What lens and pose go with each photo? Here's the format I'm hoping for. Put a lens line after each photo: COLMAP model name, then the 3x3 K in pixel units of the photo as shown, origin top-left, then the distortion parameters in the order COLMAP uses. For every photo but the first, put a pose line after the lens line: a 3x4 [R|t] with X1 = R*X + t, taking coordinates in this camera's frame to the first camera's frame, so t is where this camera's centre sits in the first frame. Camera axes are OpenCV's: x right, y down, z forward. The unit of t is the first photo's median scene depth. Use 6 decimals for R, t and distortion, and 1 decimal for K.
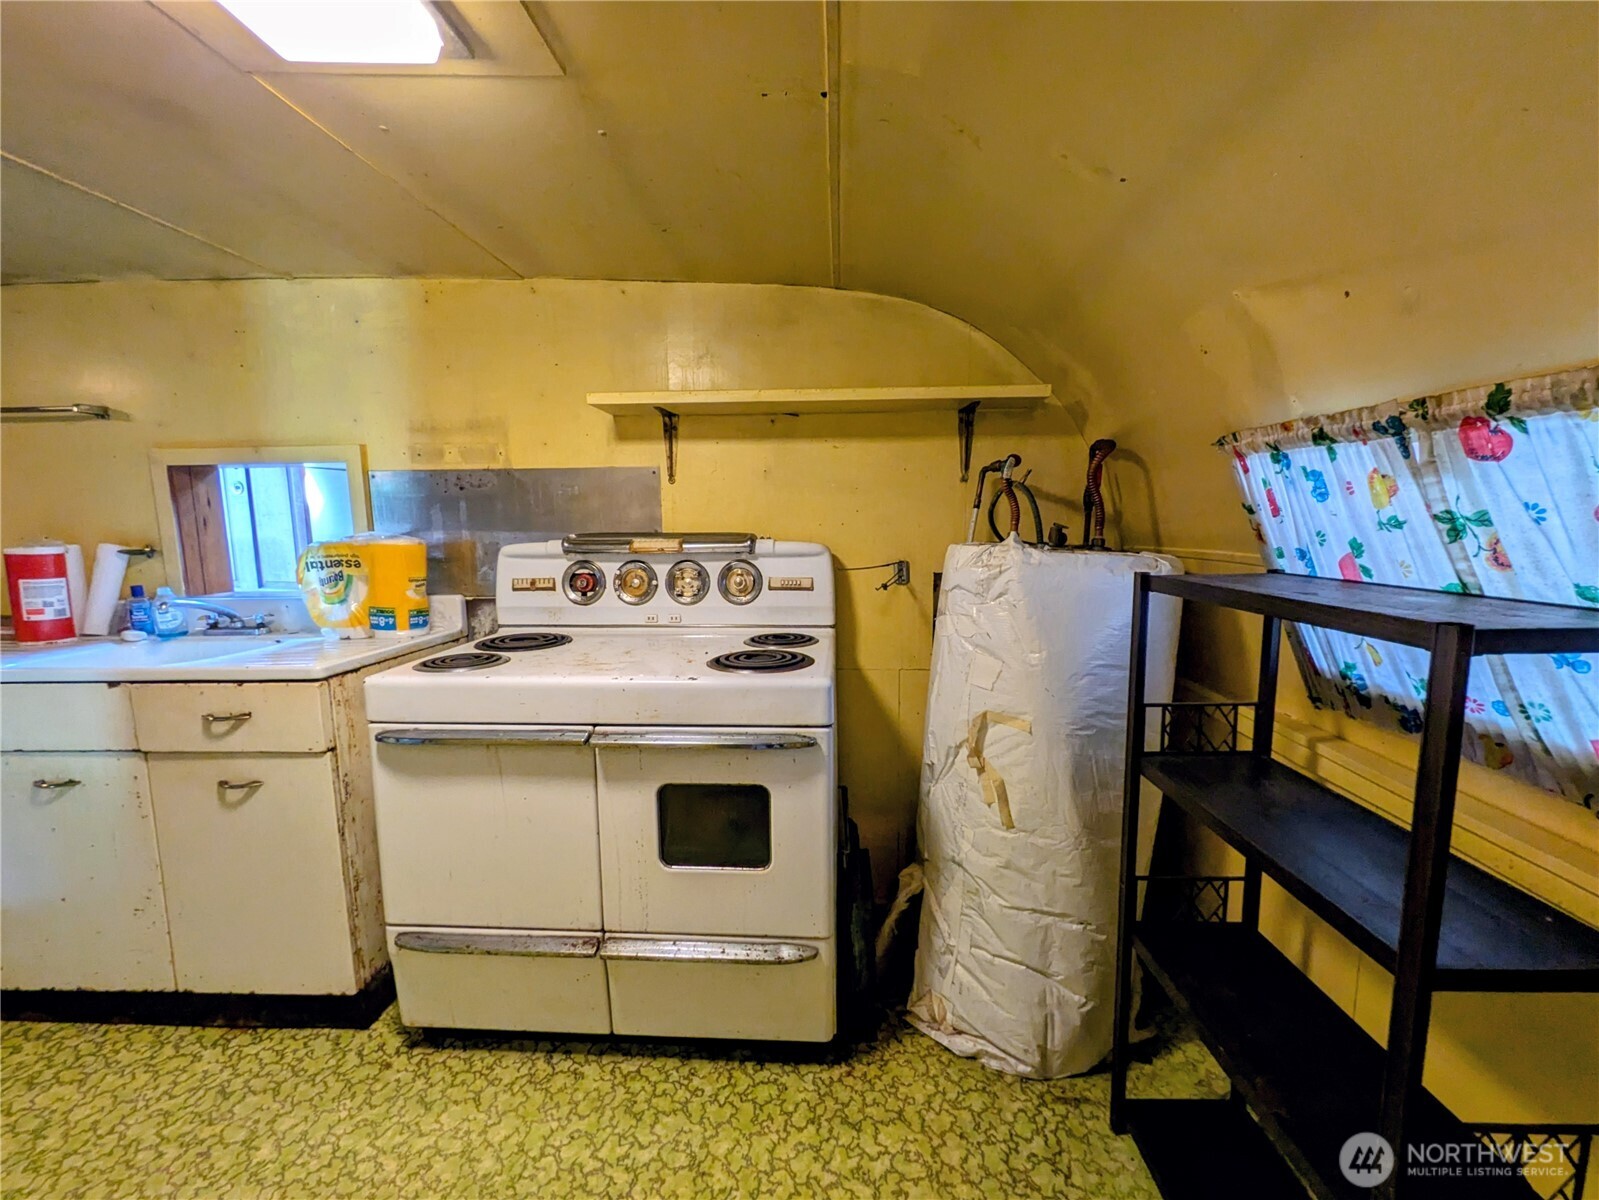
lens RADIAL K [[633.2, 0, 792.1], [0, 633.2, 601.1], [0, 0, 1]] dist [0.002751, -0.000840]
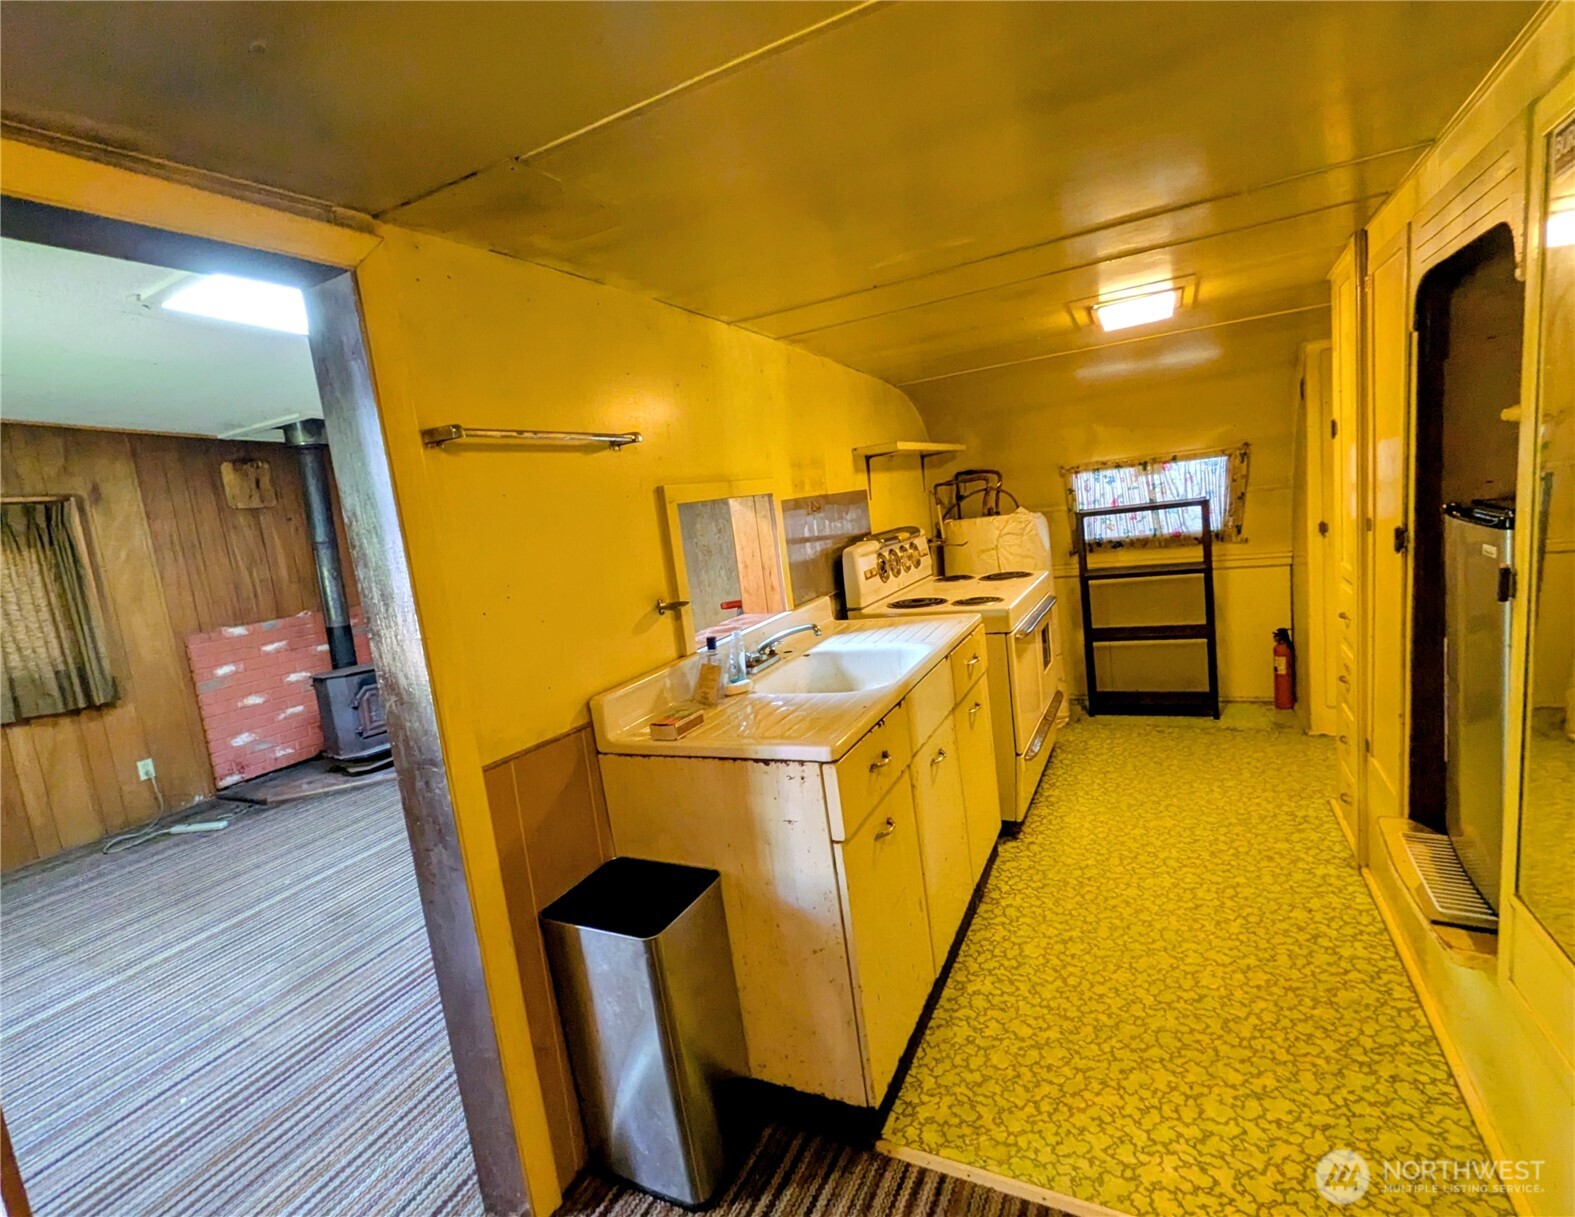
lens RADIAL K [[762.2, 0, 765.4], [0, 762.2, 611.2], [0, 0, 1]] dist [0.002925, -0.000153]
pose [[0.415495, -0.167950, 0.893956, -1.998904], [0.241235, 0.967958, 0.069731, -0.119323], [-0.877023, 0.186681, 0.442697, 0.474270]]
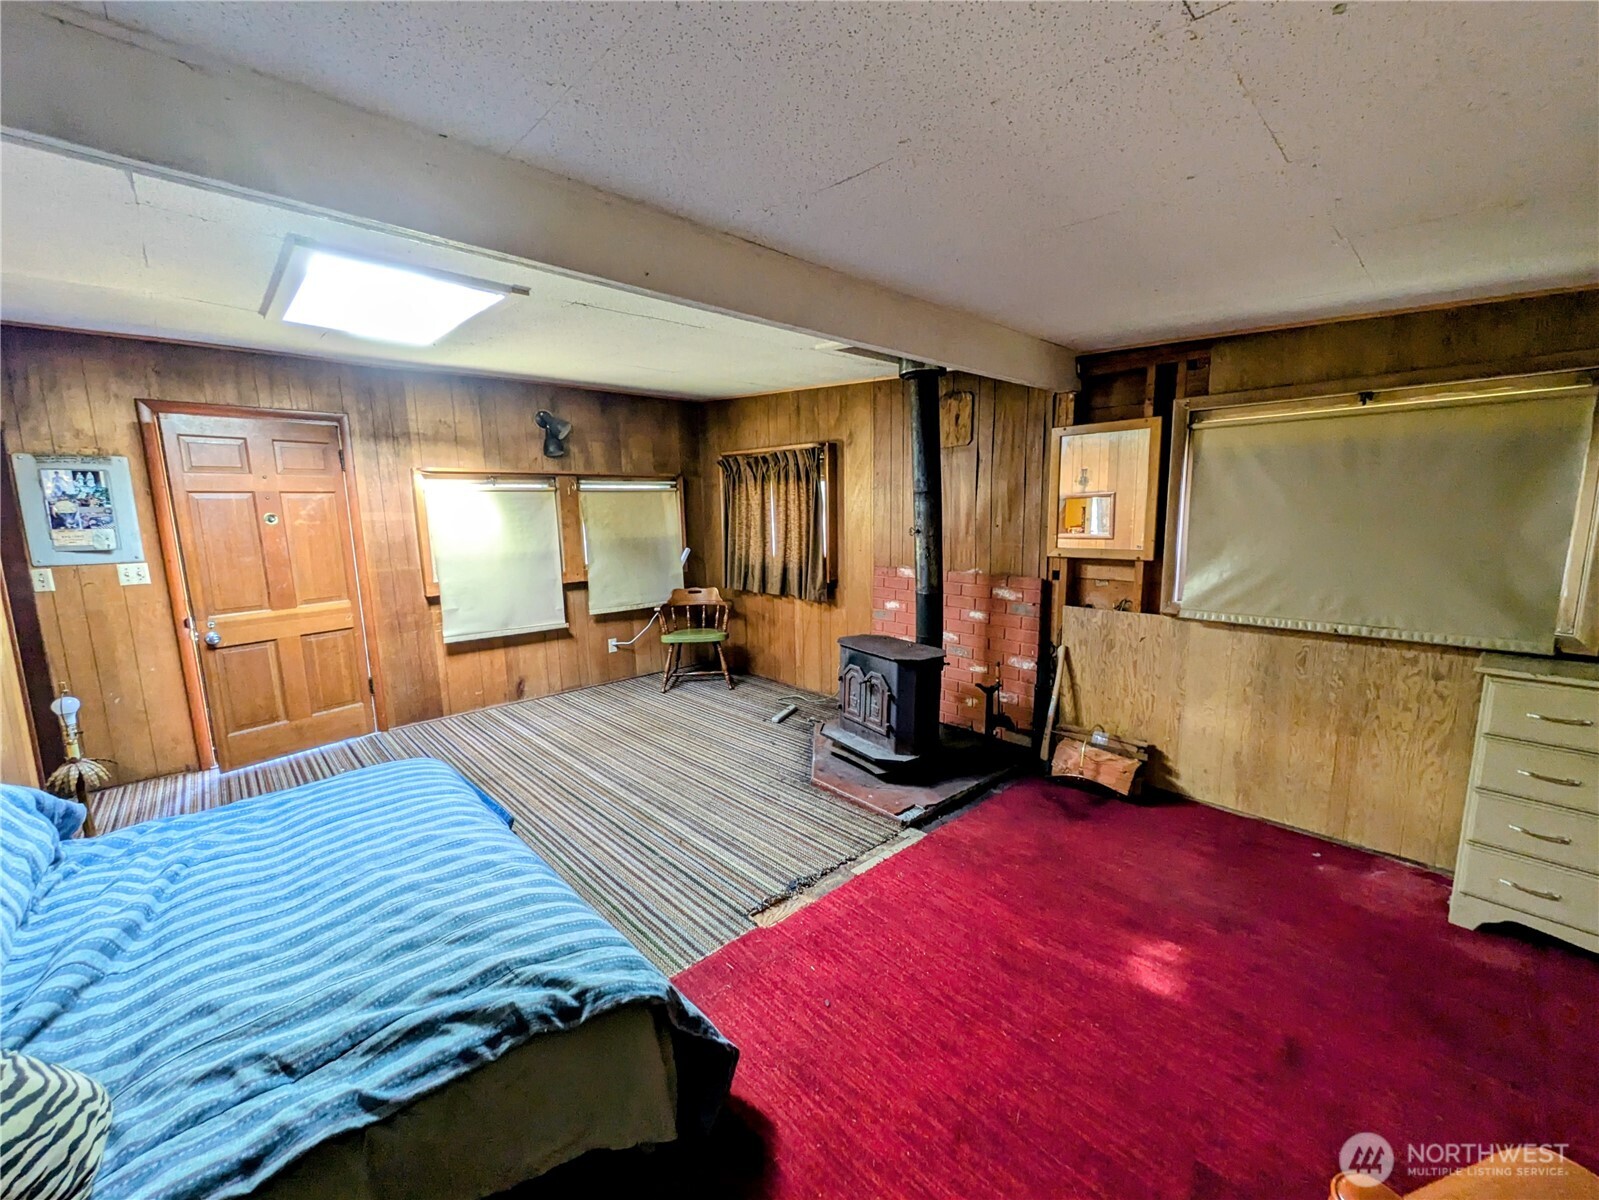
lens RADIAL K [[633.2, 0, 804.0], [0, 633.2, 603.9], [0, 0, 1]] dist [0.002751, -0.000840]
pose [[0.728256, 0.093464, -0.678902, 0.831898], [-0.081752, 0.995430, 0.049345, -0.277408], [0.680412, 0.019565, 0.732569, 1.372106]]
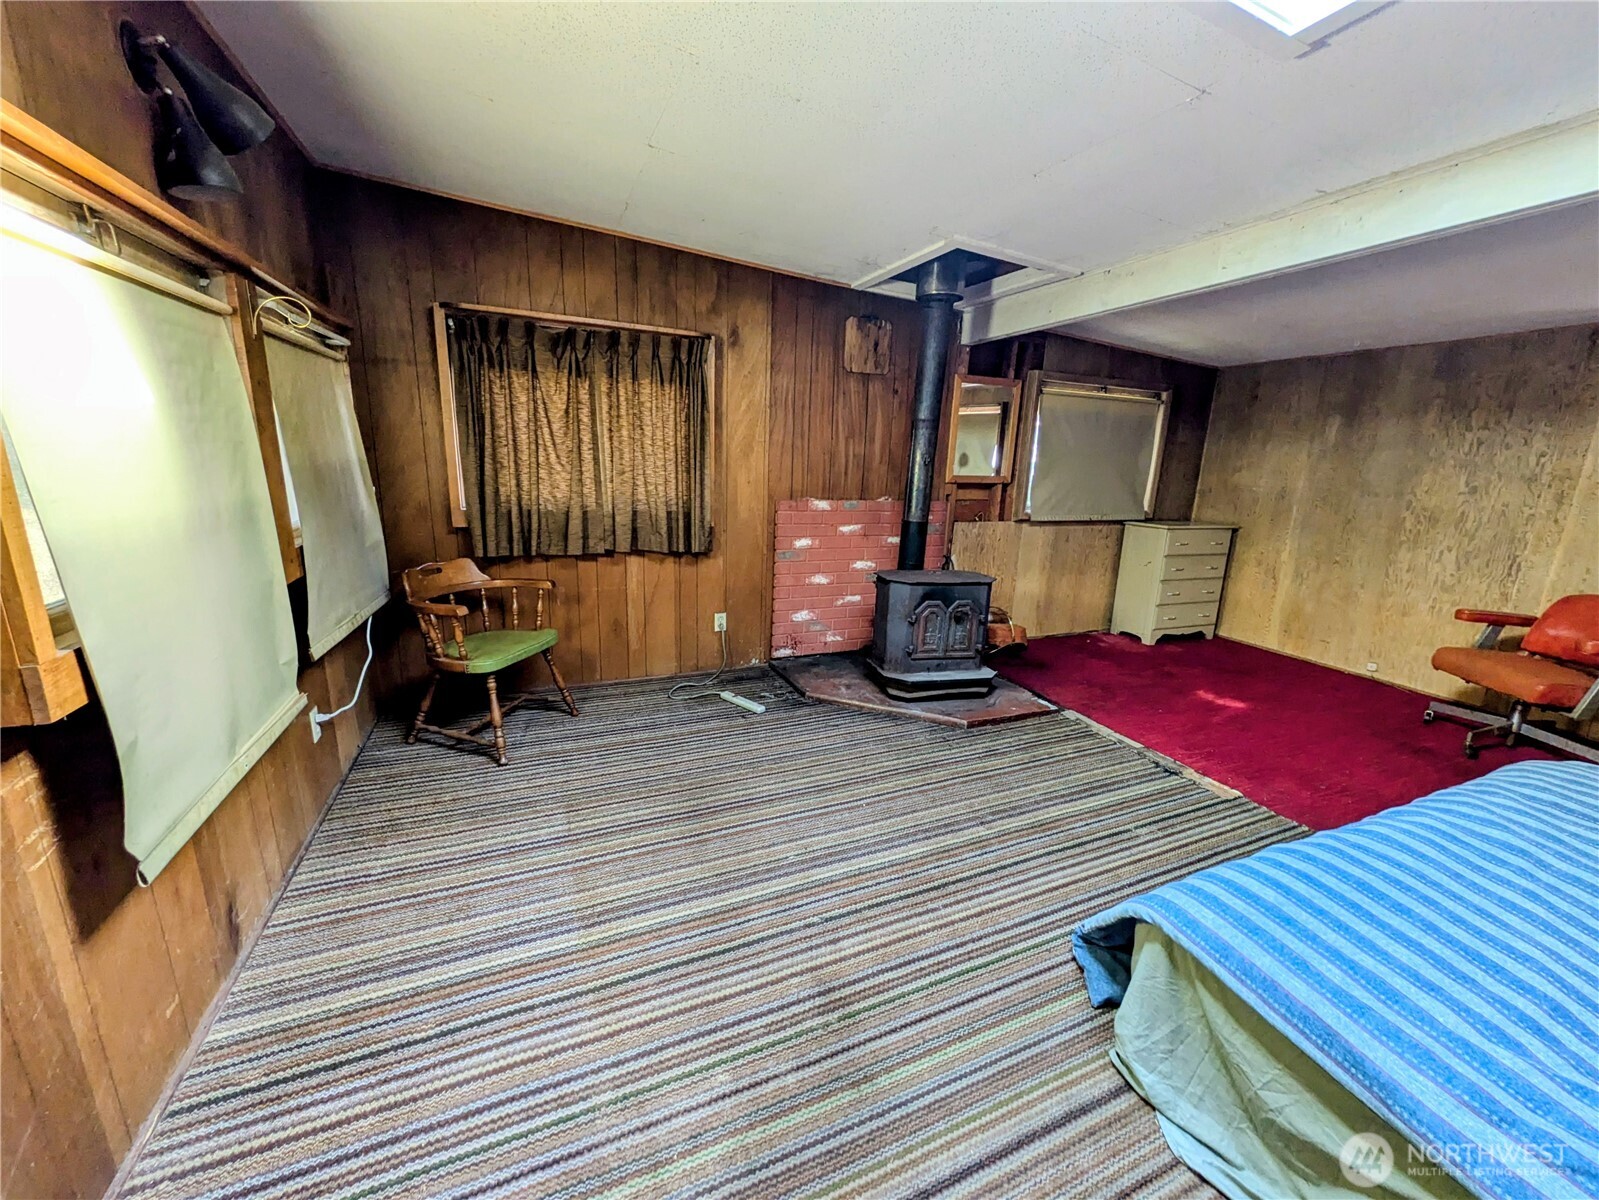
lens RADIAL K [[633.2, 0, 800.5], [0, 633.2, 601.2], [0, 0, 1]] dist [0.002751, -0.000840]
pose [[0.894036, -0.069283, 0.442606, -1.410394], [0.025257, 0.994193, 0.104608, -0.213130], [-0.447283, -0.082344, 0.890594, 1.418529]]
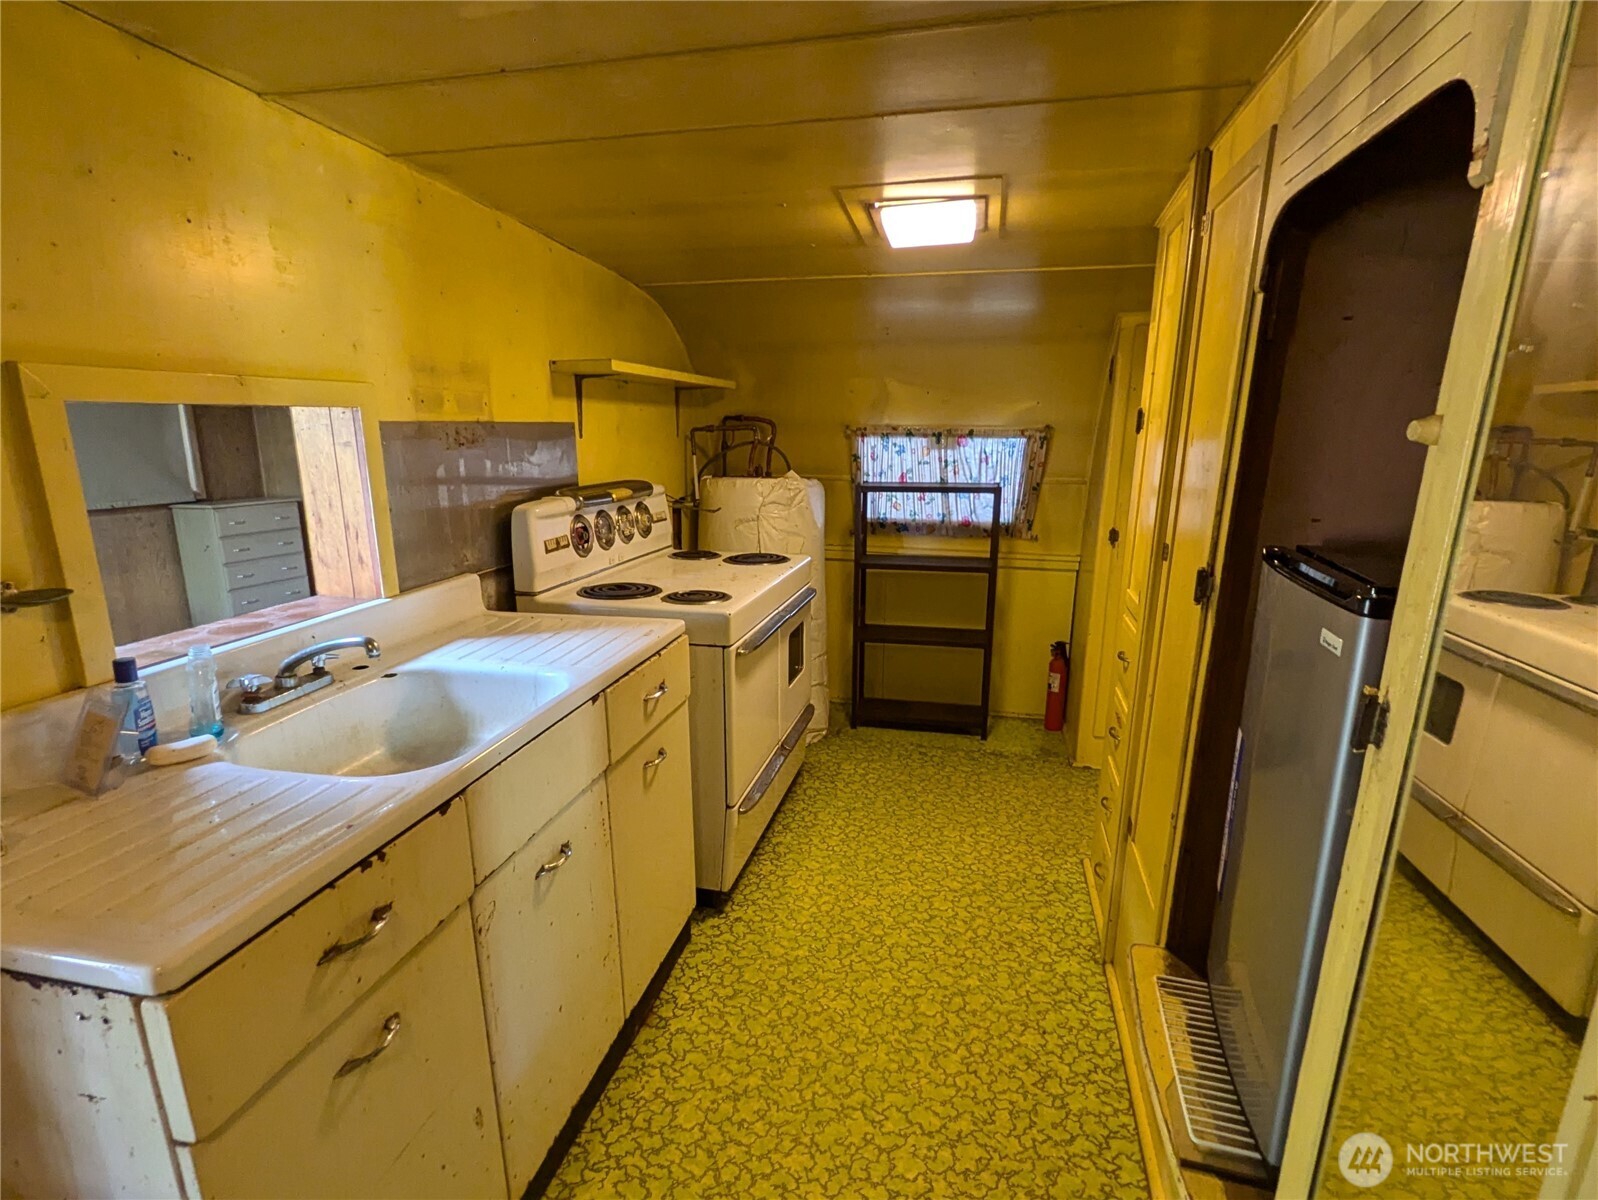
lens RADIAL K [[816.1, 0, 786.0], [0, 816.1, 627.1], [0, 0, 1]] dist [0.010113, -0.004805]
pose [[0.187765, -0.224750, 0.956155, -1.569903], [0.131117, 0.970492, 0.202372, -0.111300], [-0.973423, 0.087370, 0.211693, 0.394618]]
